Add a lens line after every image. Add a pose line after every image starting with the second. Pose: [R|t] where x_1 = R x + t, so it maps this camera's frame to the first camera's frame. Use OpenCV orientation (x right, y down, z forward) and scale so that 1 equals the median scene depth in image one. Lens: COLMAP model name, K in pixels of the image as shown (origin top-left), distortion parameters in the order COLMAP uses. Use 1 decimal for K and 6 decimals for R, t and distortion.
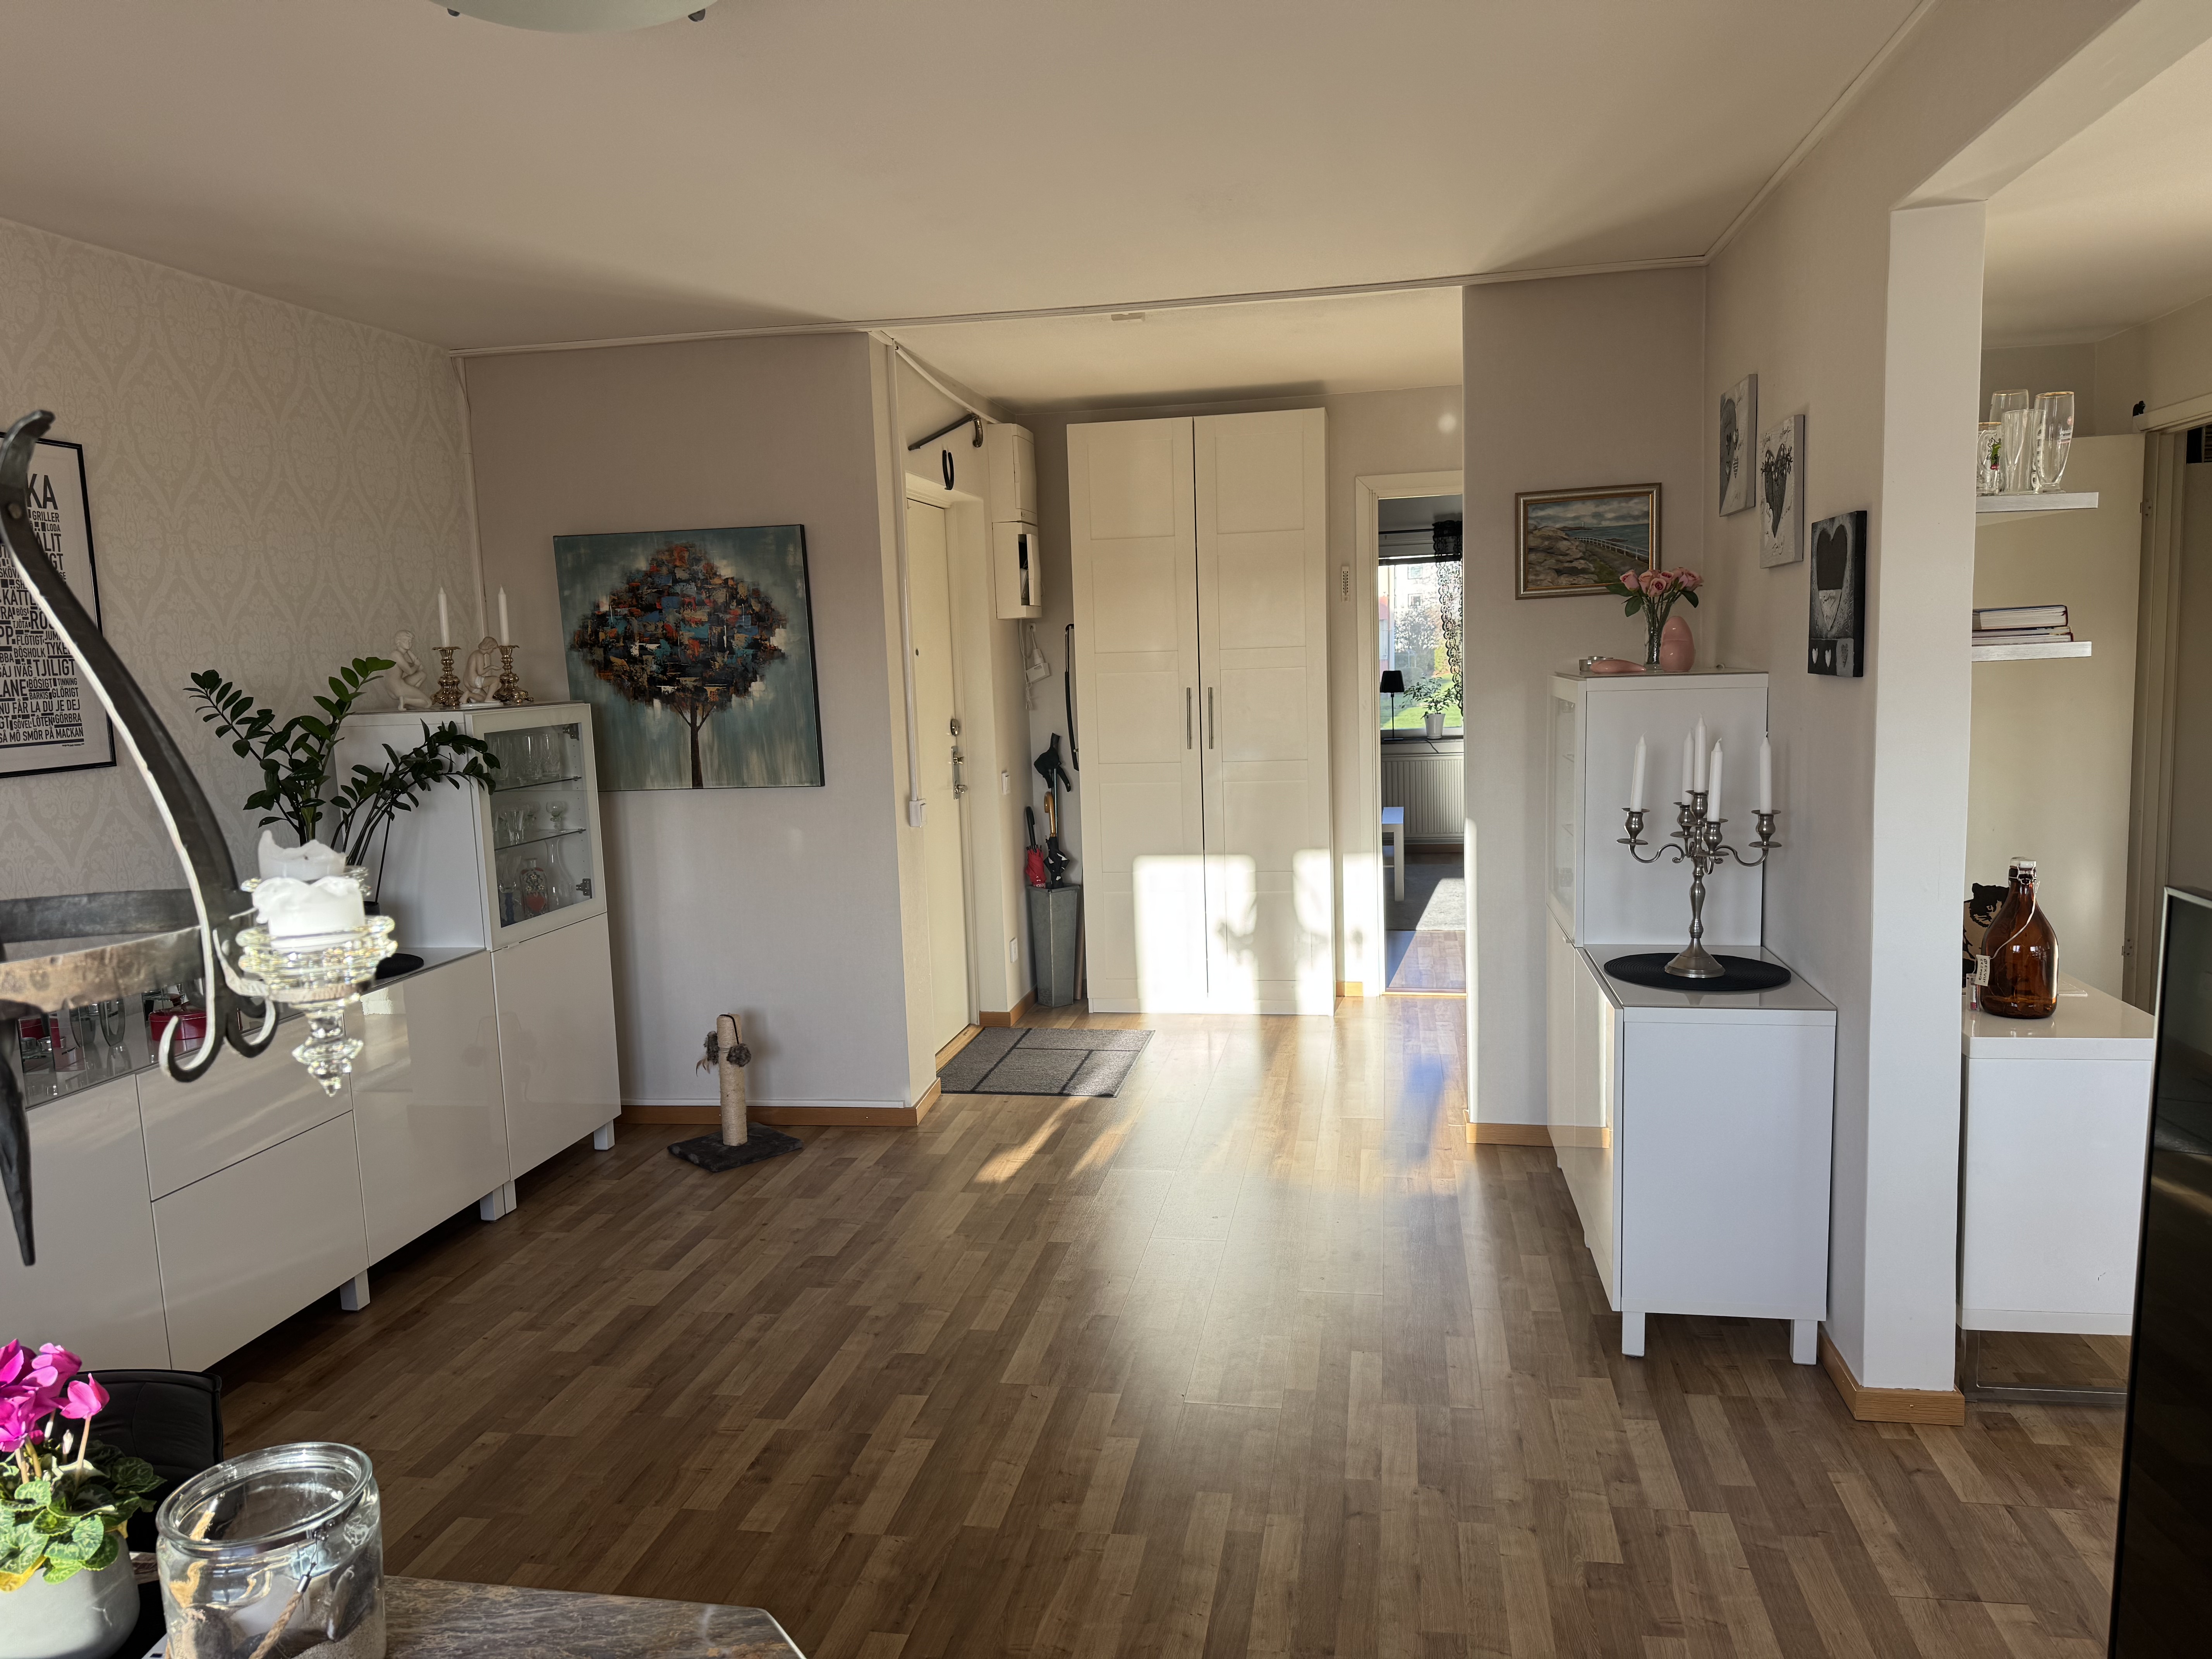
lens RADIAL K [[1536.8, 0, 1106.0], [0, 1536.8, 829.5], [0, 0, 1]] dist [0.066768, -0.073959]
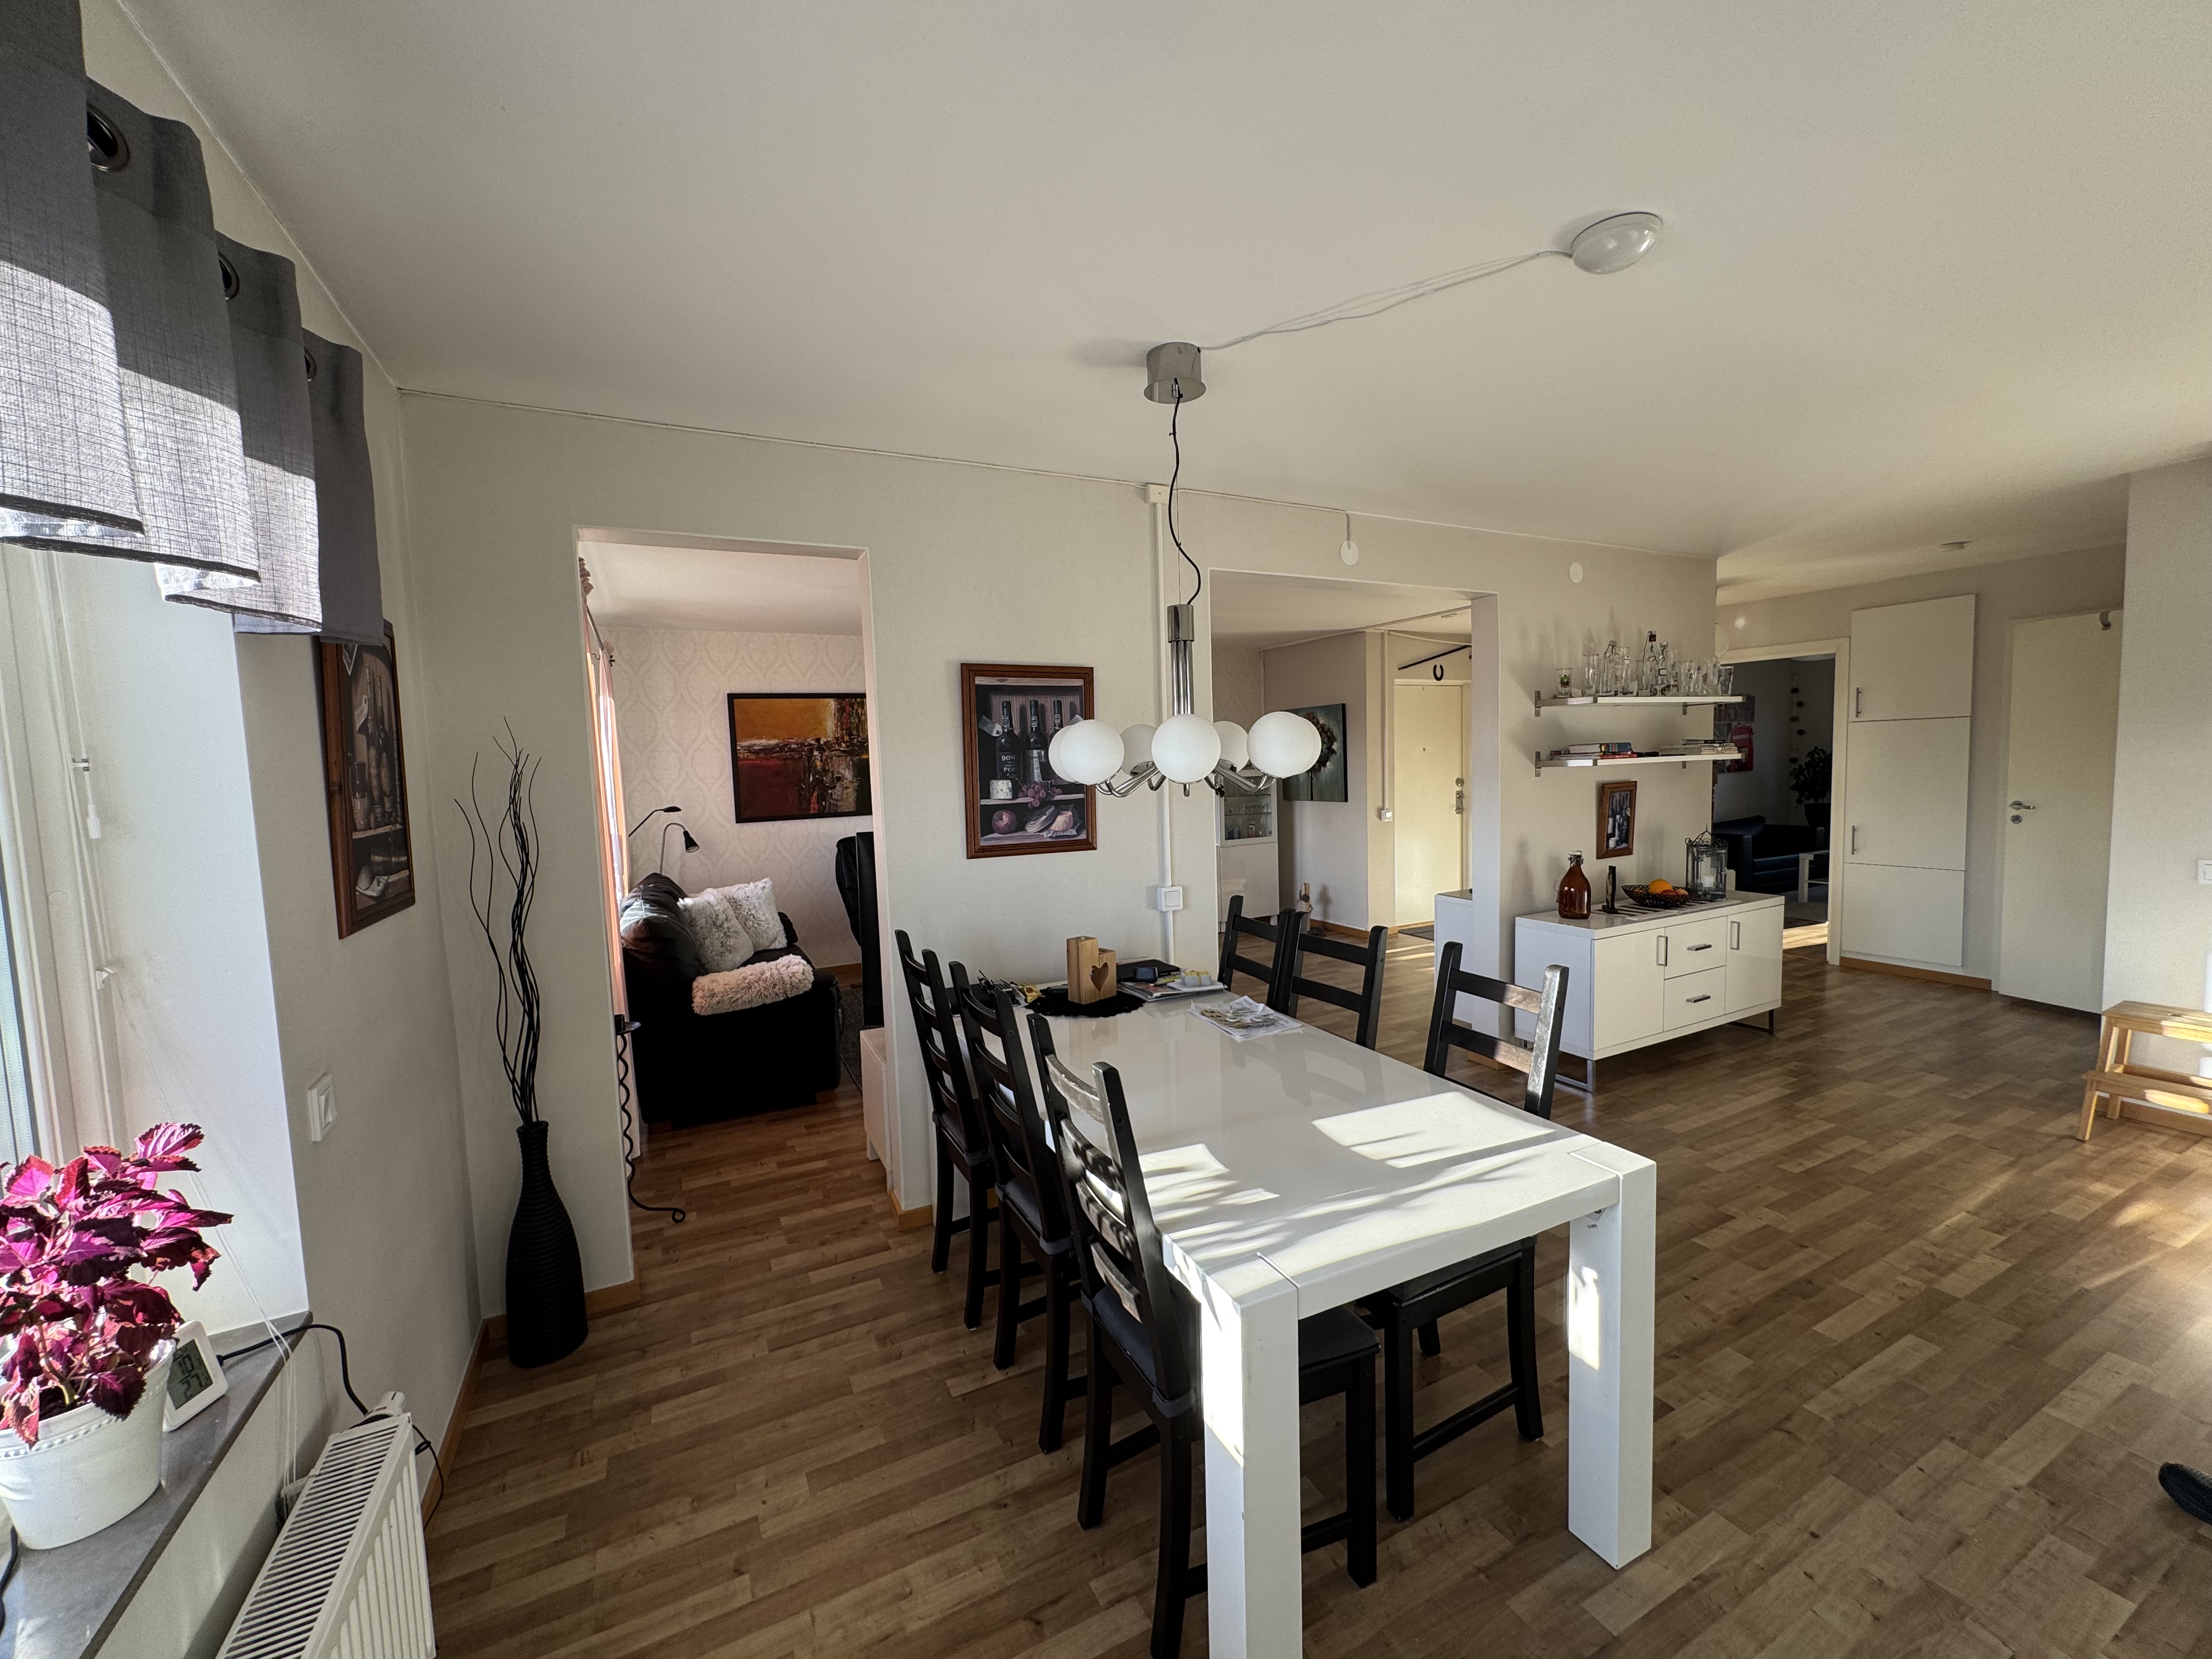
lens RADIAL K [[876.5, 0, 1104.7], [0, 876.5, 826.8], [0, 0, 1]] dist [0.002129, 0.000336]
pose [[0.599312, 0.082025, -0.796302, 1.034508], [-0.085250, 0.995620, 0.038395, -0.011185], [0.795964, 0.044874, 0.603679, -0.310792]]
